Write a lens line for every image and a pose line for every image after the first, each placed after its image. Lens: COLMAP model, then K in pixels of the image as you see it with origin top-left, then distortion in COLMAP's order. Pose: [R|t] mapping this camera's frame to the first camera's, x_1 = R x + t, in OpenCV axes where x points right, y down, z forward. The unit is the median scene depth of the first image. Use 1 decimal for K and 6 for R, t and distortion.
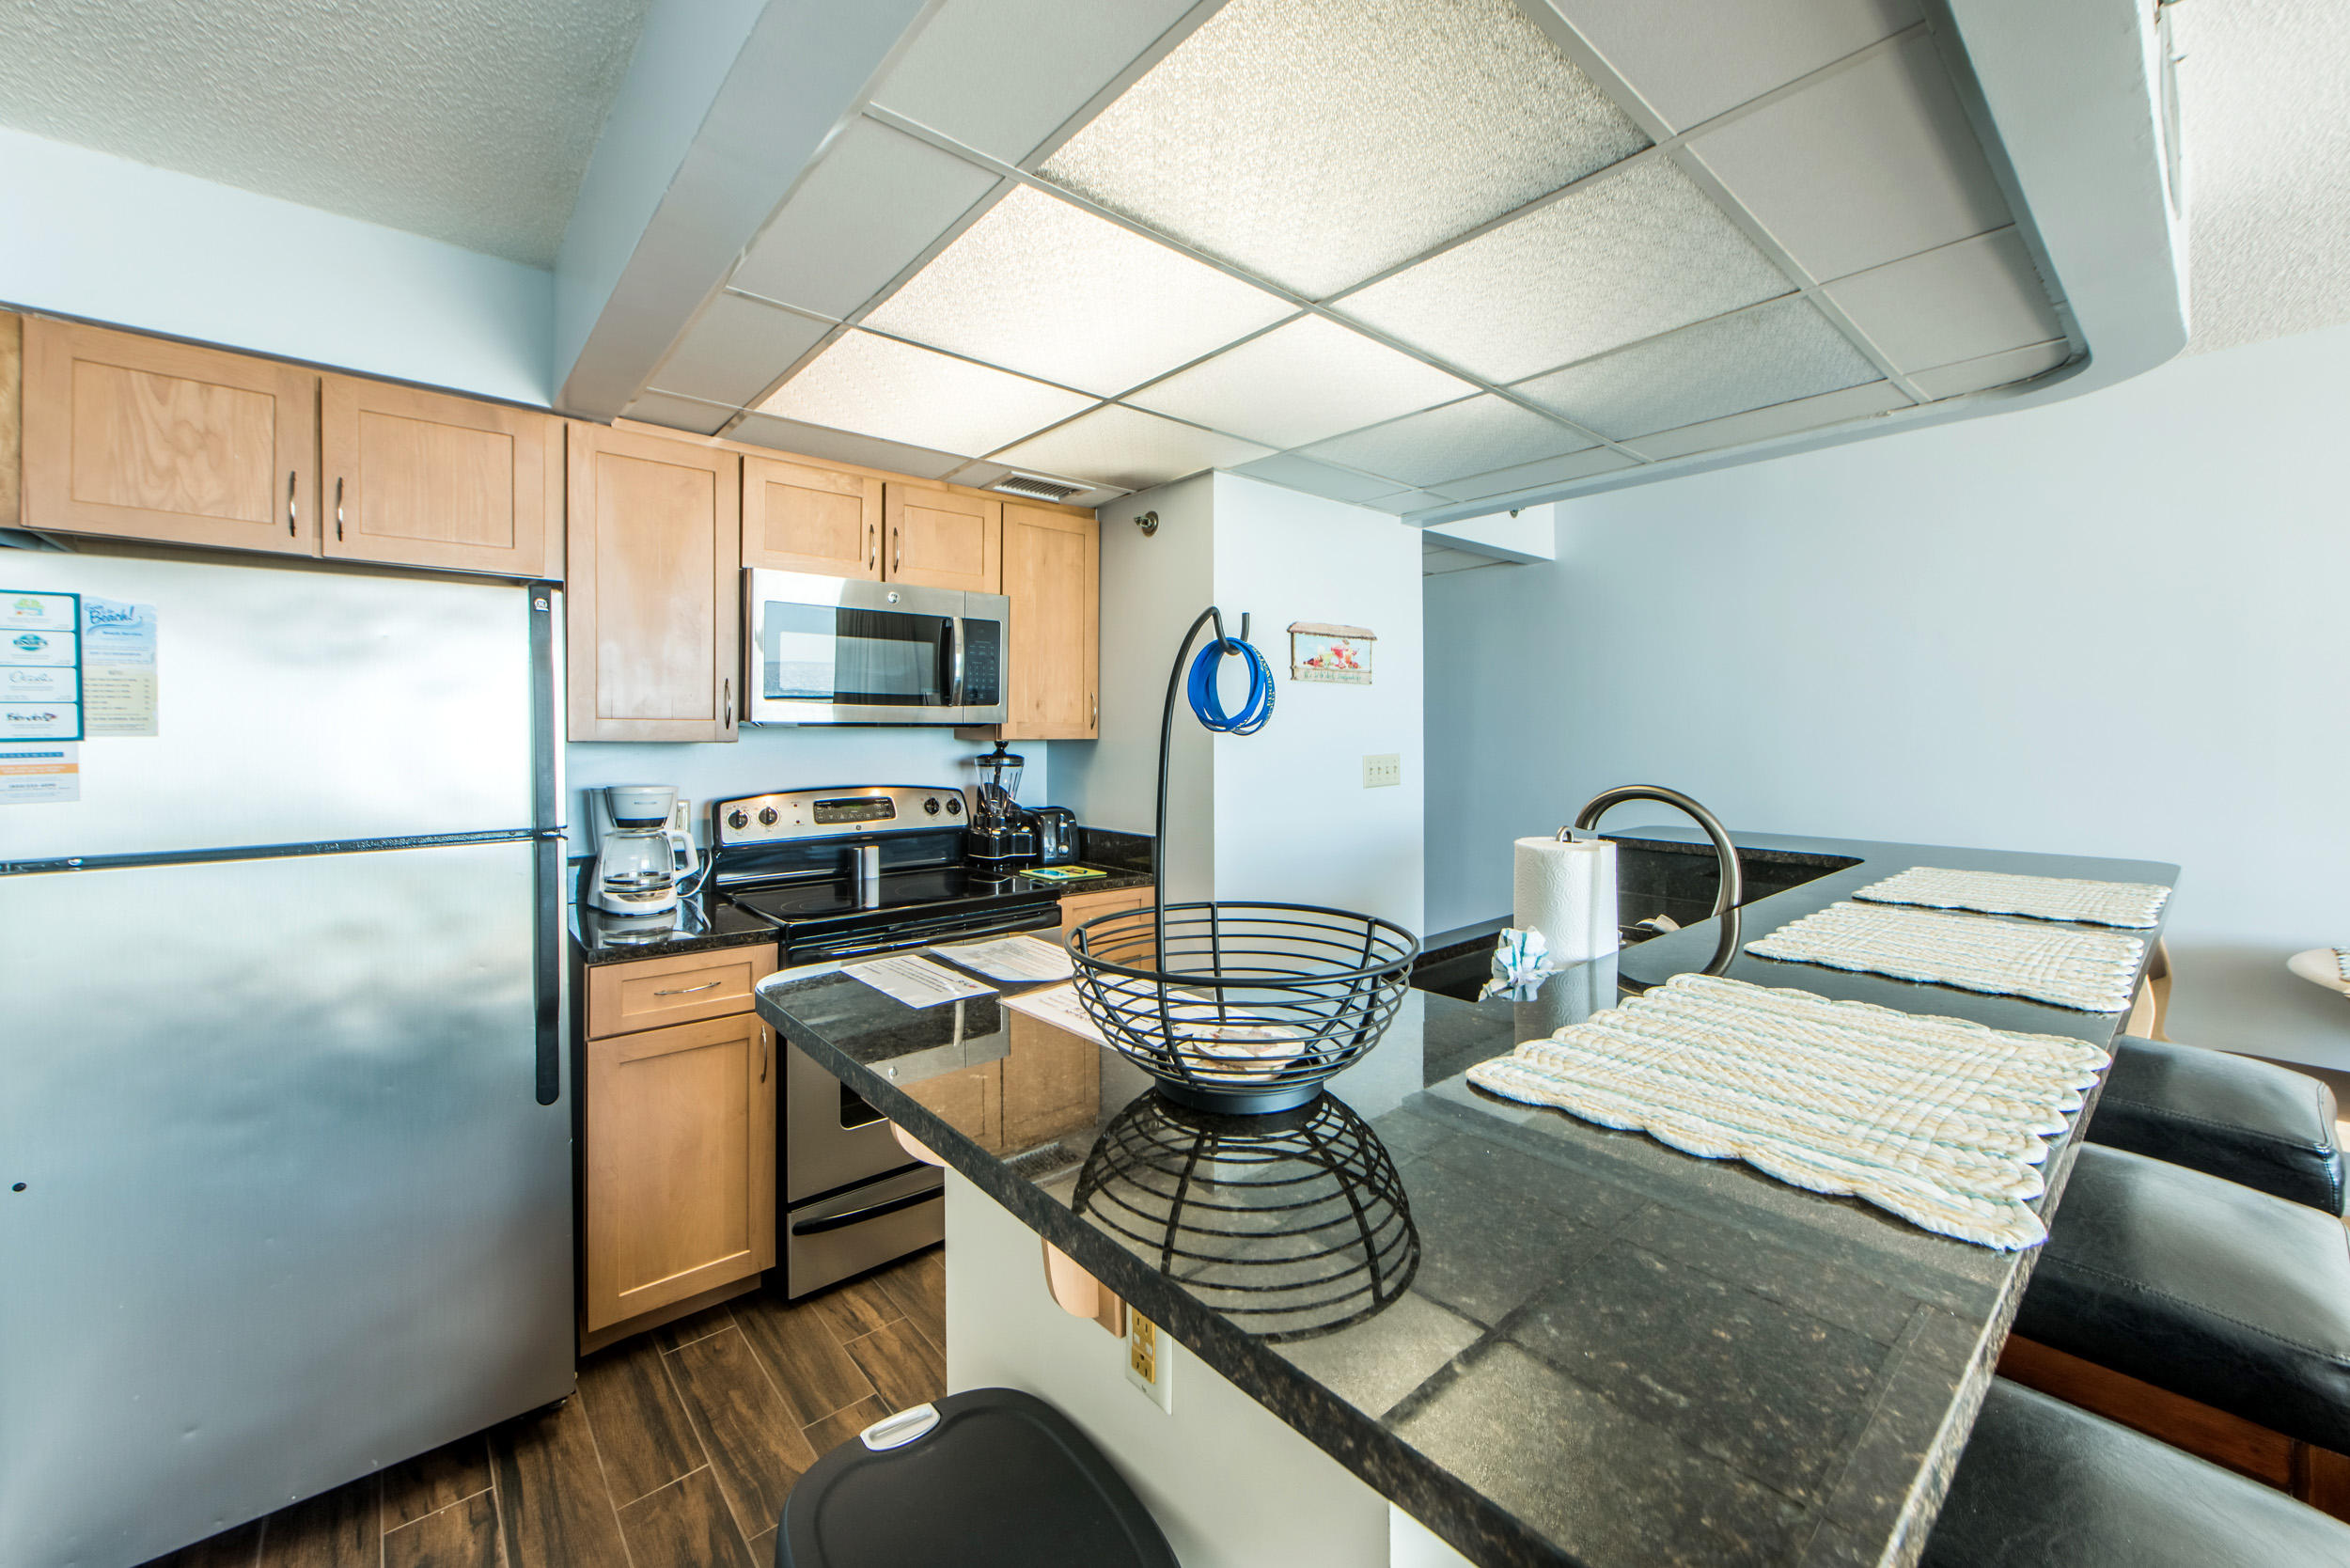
lens RADIAL K [[900.9, 0, 1079.9], [0, 900.9, 745.1], [0, 0, 1]] dist [0.010847, -0.000520]
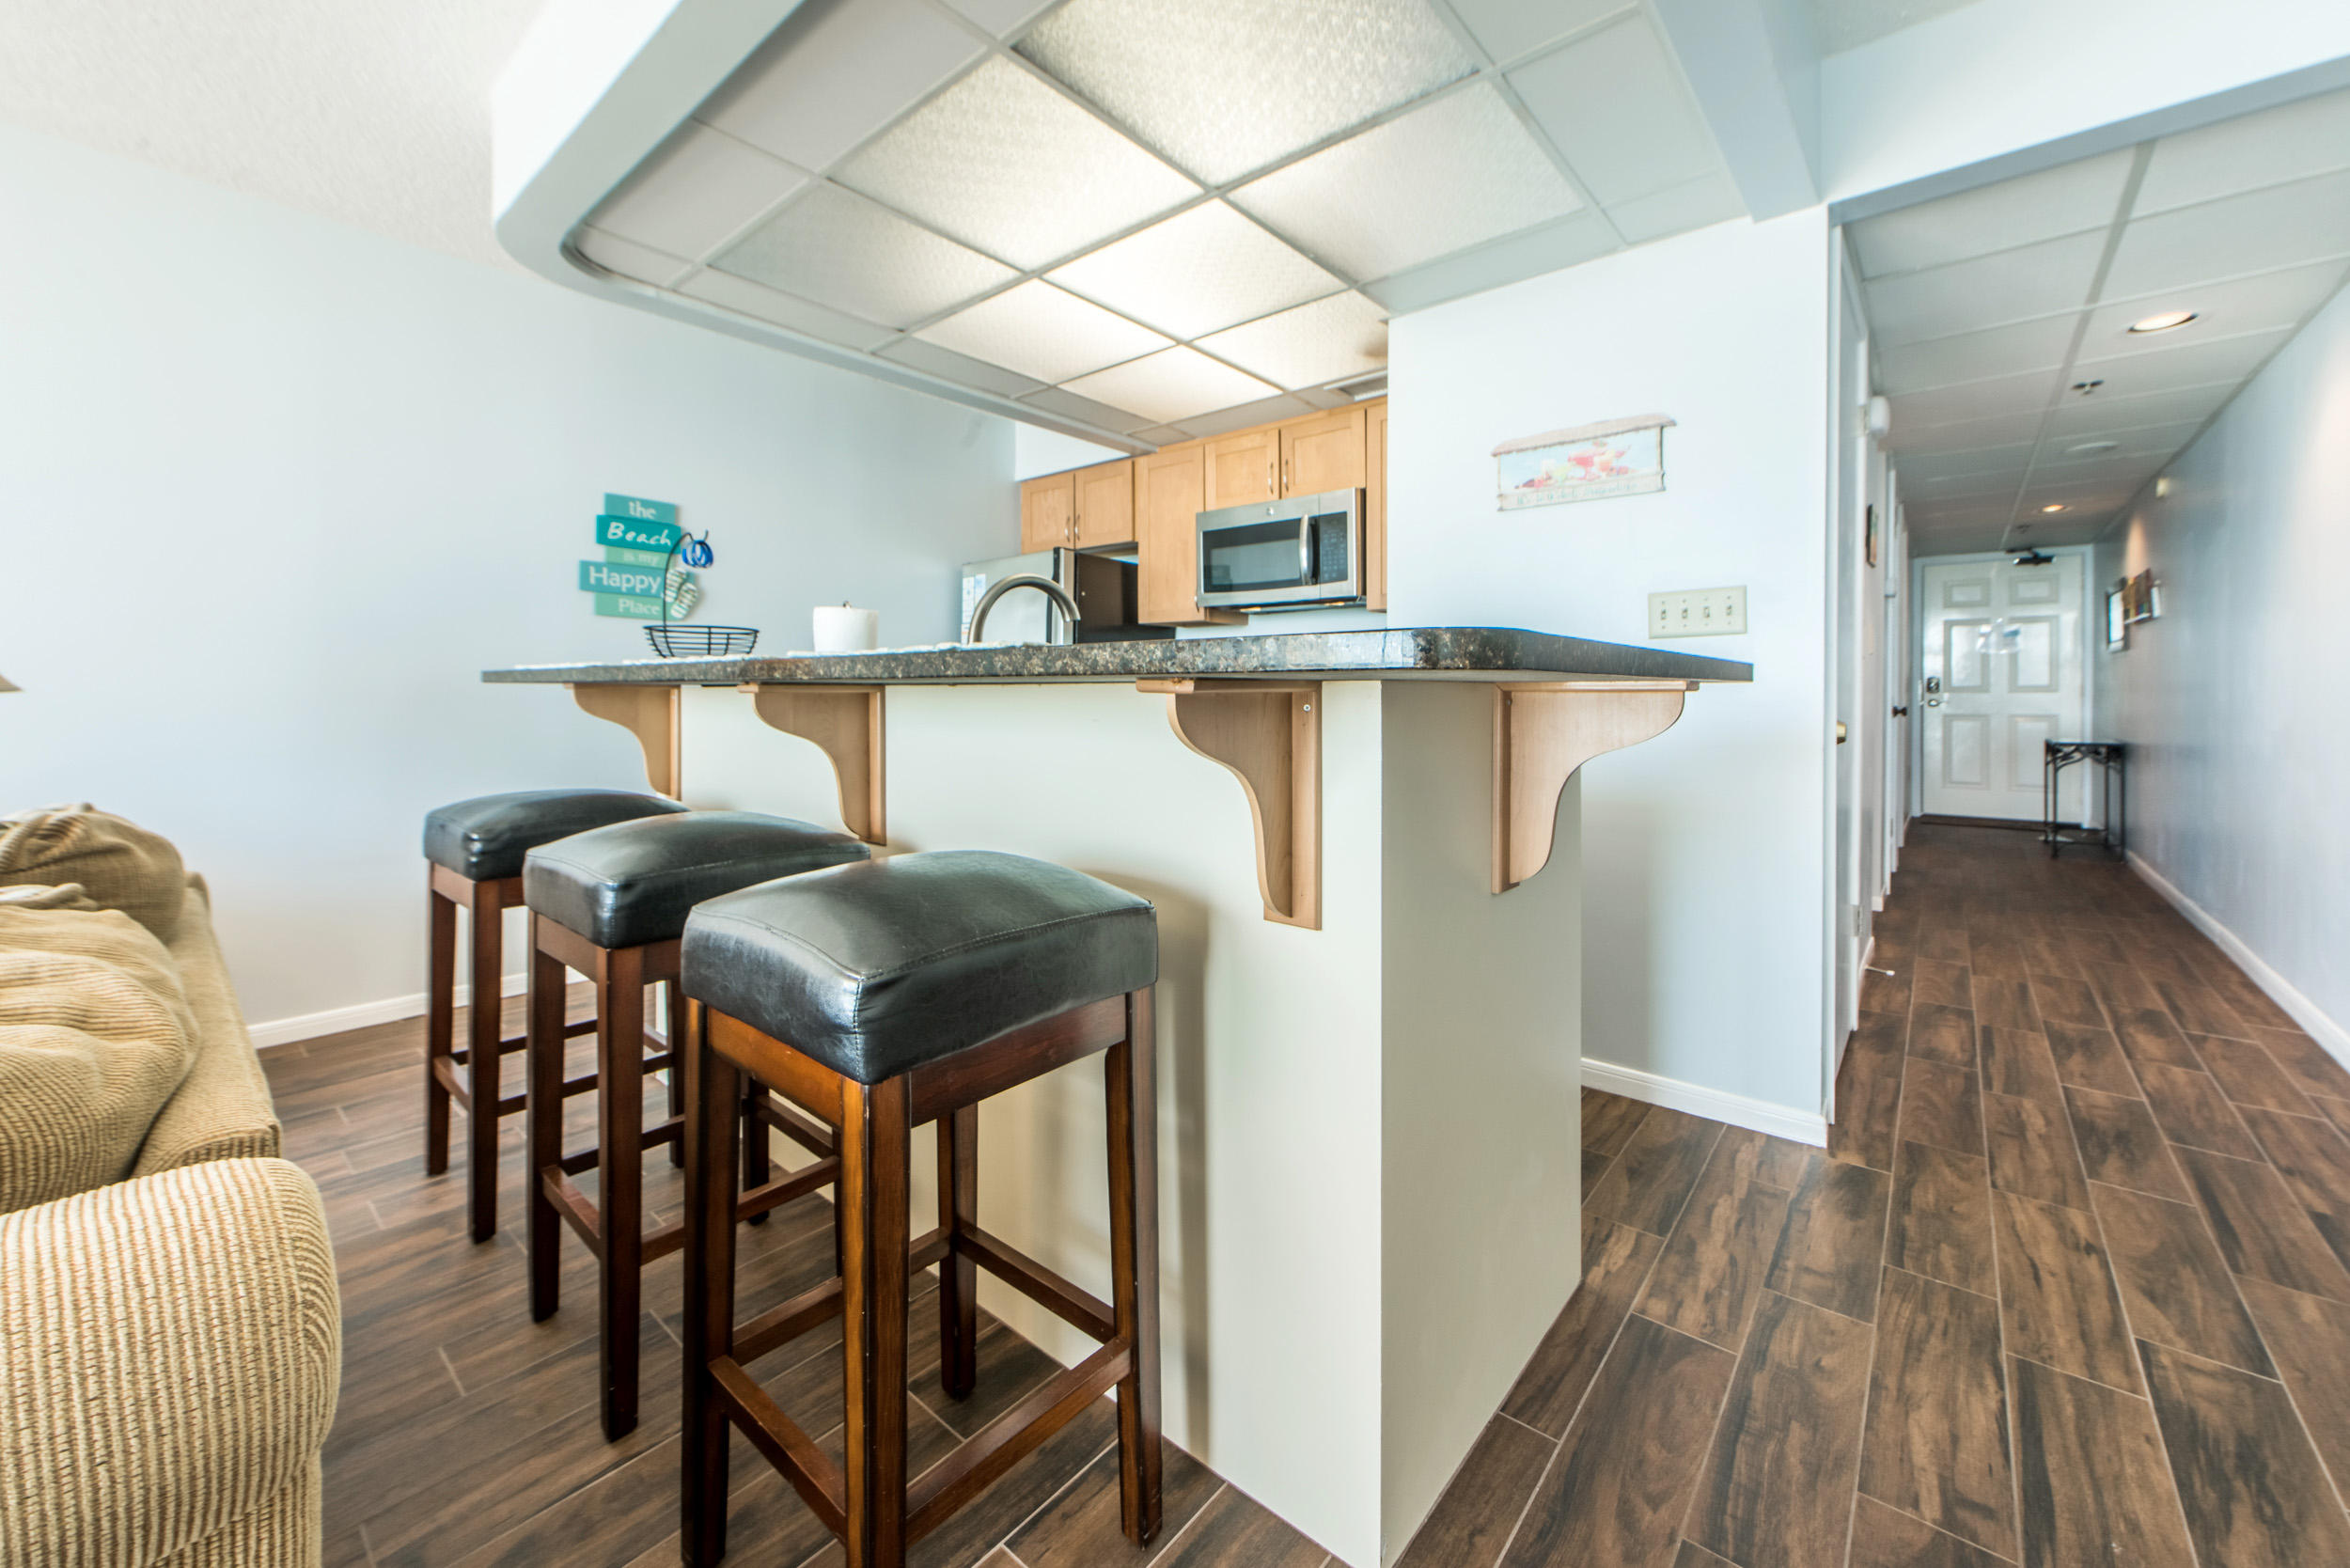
lens RADIAL K [[900.9, 0, 1164.0], [0, 900.9, 687.5], [0, 0, 1]] dist [0.010847, -0.000520]
pose [[0.197101, 0.001008, -0.980383, 1.340649], [-0.003110, 0.999995, 0.000403, 0.124729], [0.980378, 0.002969, 0.197103, 0.695222]]
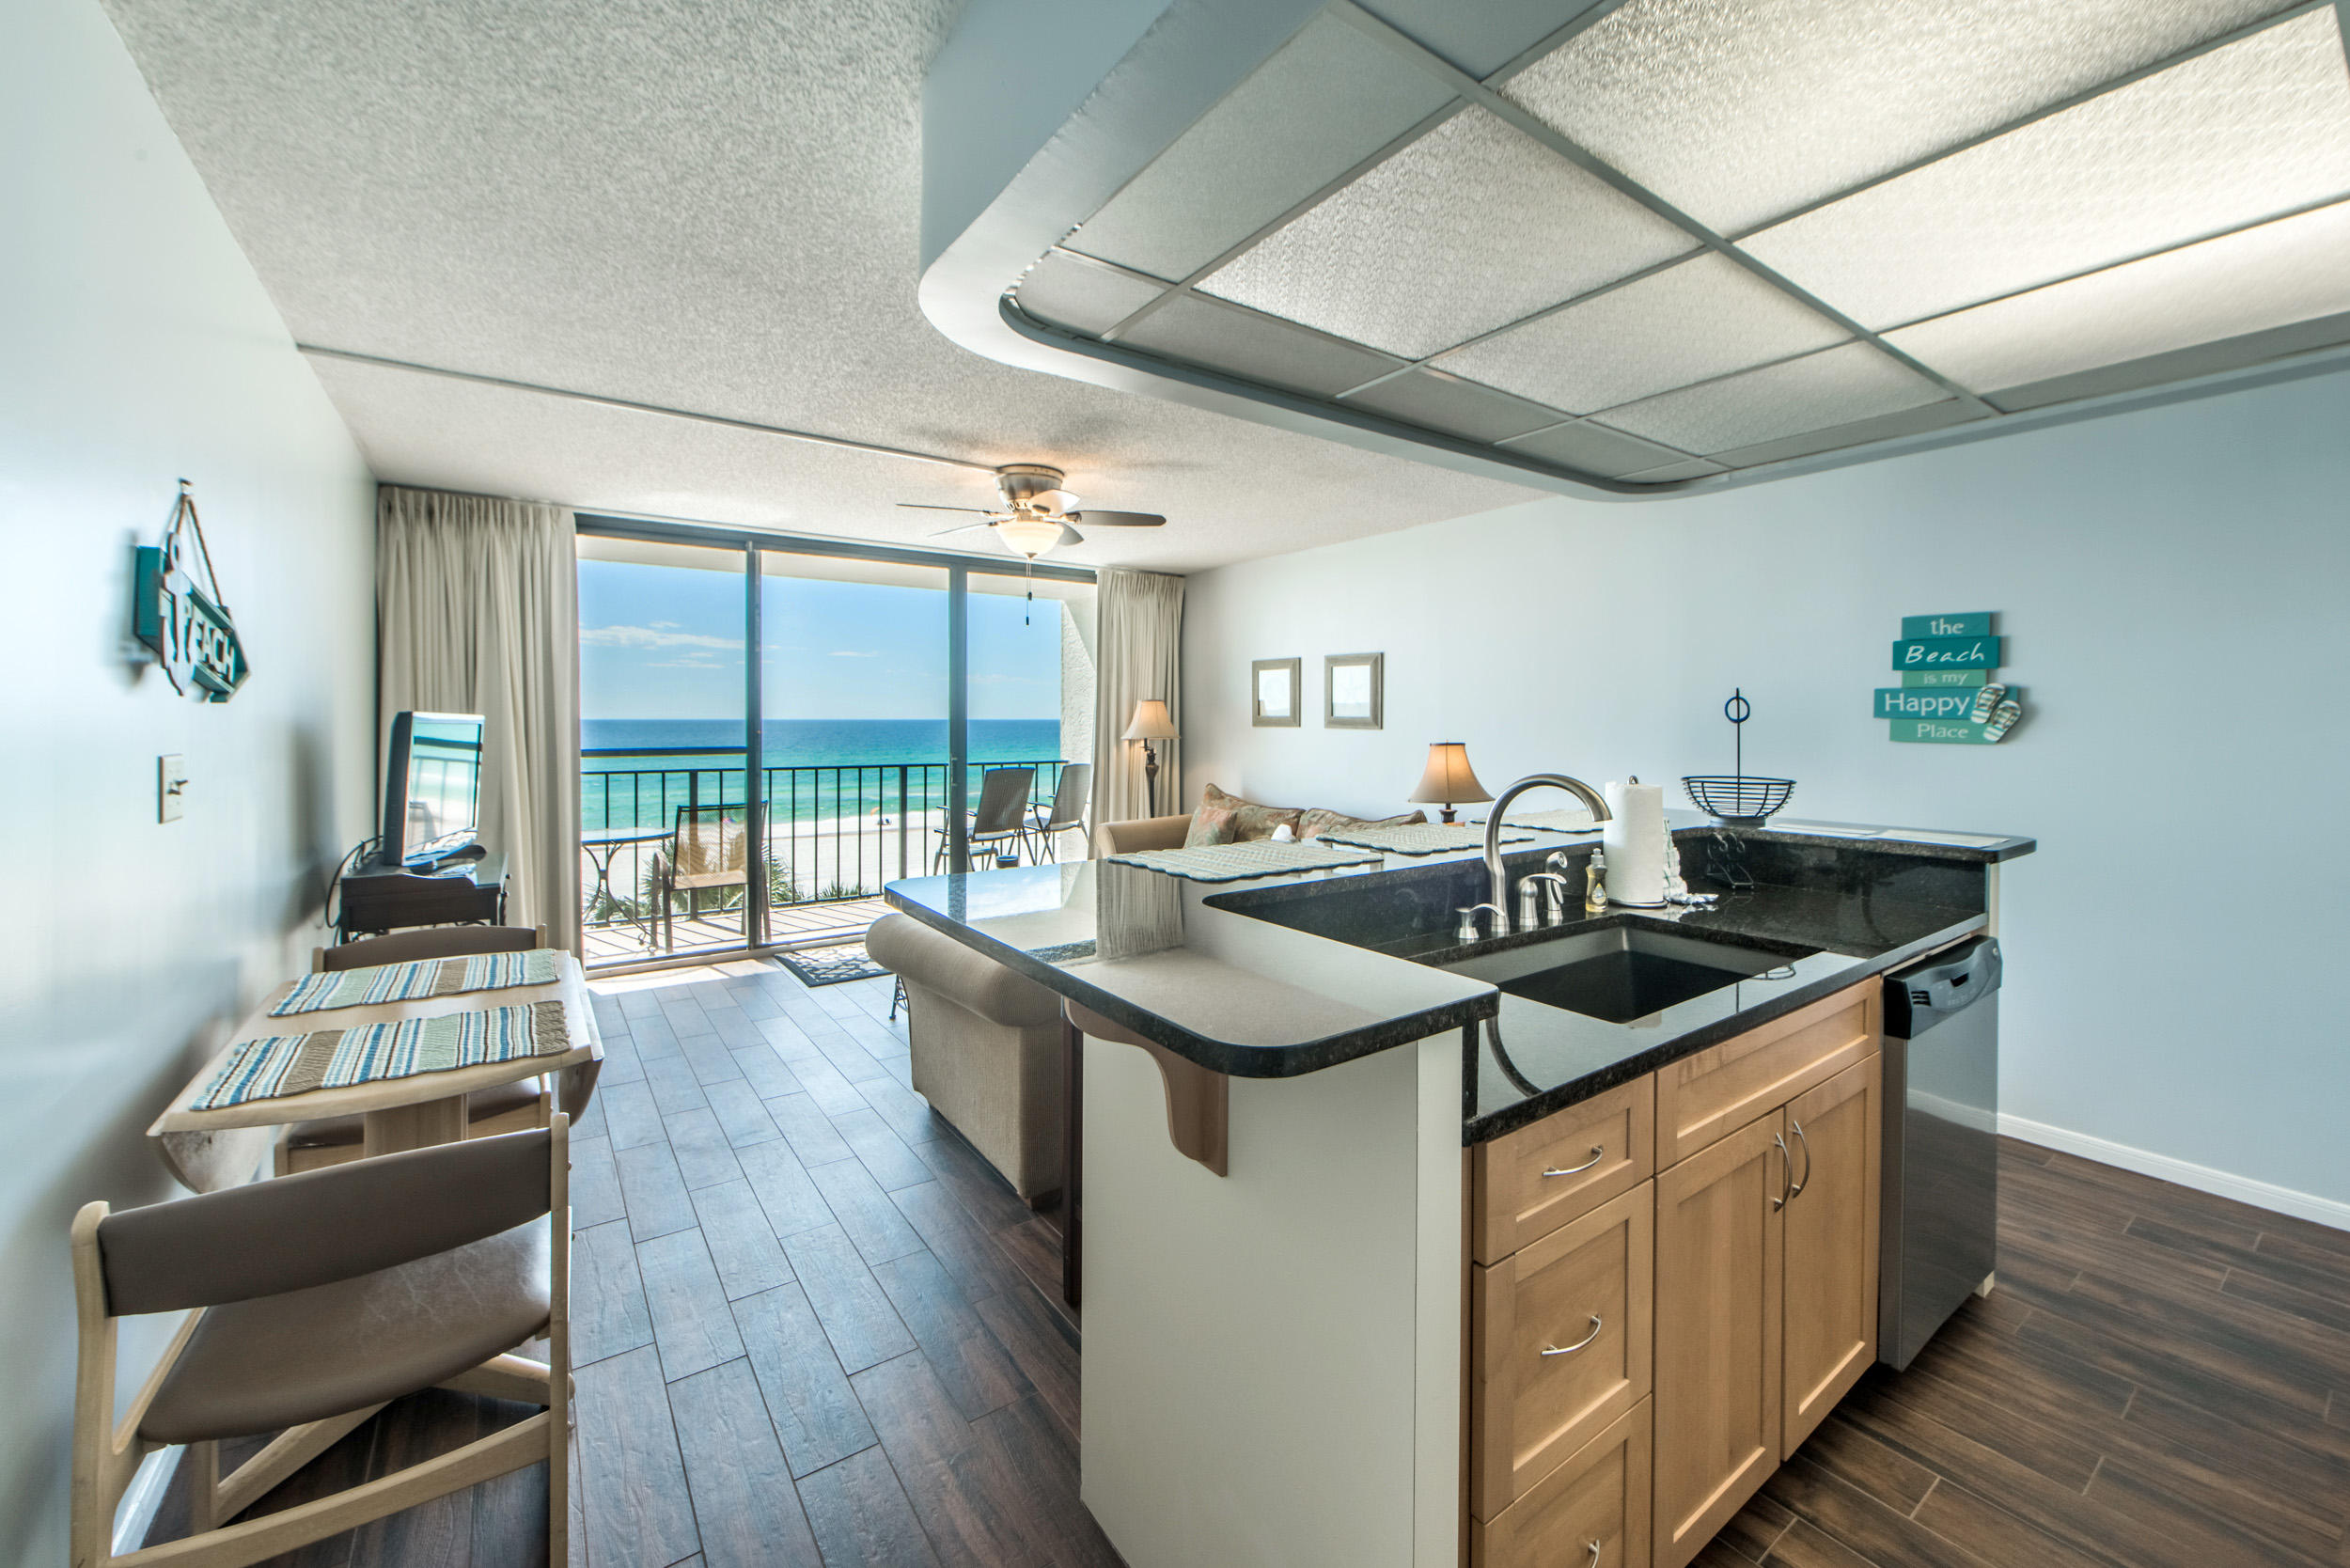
lens RADIAL K [[900.9, 0, 1102.4], [0, 900.9, 741.7], [0, 0, 1]] dist [0.010847, -0.000520]
pose [[-0.996749, 0.010913, 0.079823, 0.867979], [0.012699, 0.999679, 0.021902, -0.045108], [-0.079559, 0.022845, -0.996568, 1.710228]]
